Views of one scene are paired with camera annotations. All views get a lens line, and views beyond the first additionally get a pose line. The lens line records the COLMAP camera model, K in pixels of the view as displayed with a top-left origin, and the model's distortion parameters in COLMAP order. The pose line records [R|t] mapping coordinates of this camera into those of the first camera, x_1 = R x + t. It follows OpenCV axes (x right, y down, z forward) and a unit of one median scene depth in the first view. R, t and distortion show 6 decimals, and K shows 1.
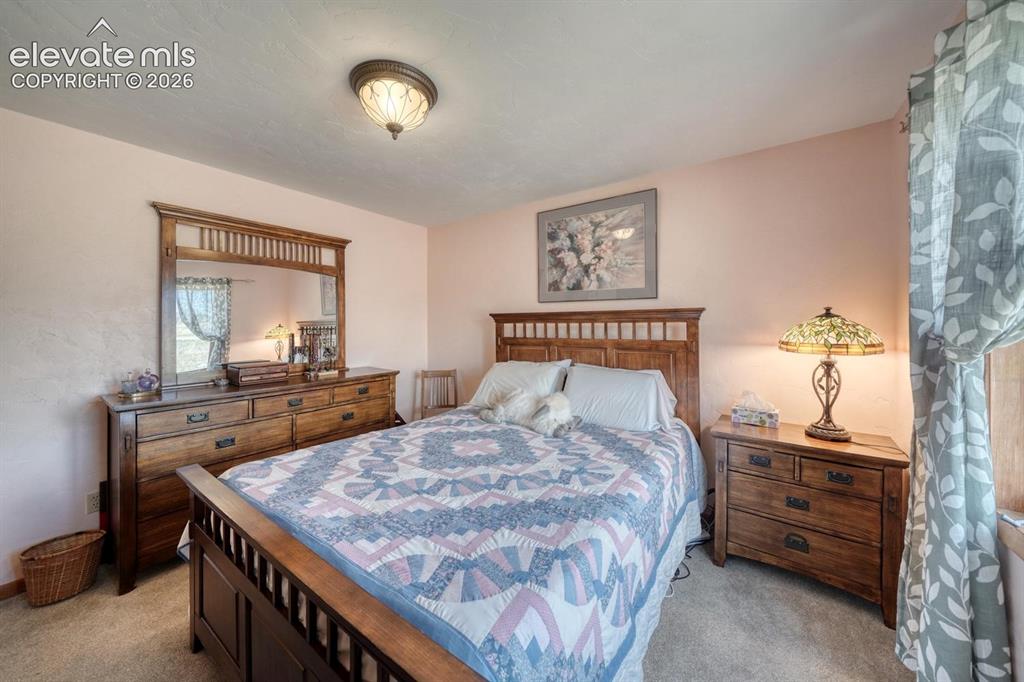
lens RADIAL K [[360.0, 0, 518.0], [0, 360.0, 325.4], [0, 0, 1]] dist [-0.003653, 0.000026]
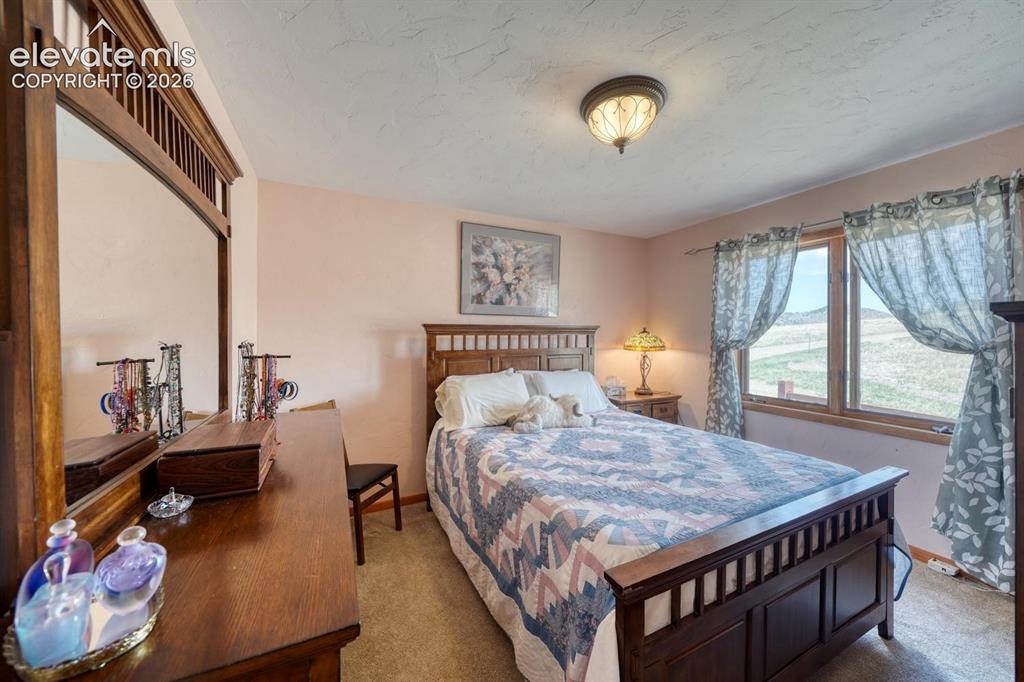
lens RADIAL K [[360.0, 0, 511.0], [0, 360.0, 341.0], [0, 0, 1]] dist [-0.003653, 0.000026]
pose [[0.477051, -0.010929, 0.878808, -0.798546], [0.003027, 0.999937, 0.010792, -0.001032], [-0.878871, -0.002488, 0.477054, 0.458204]]
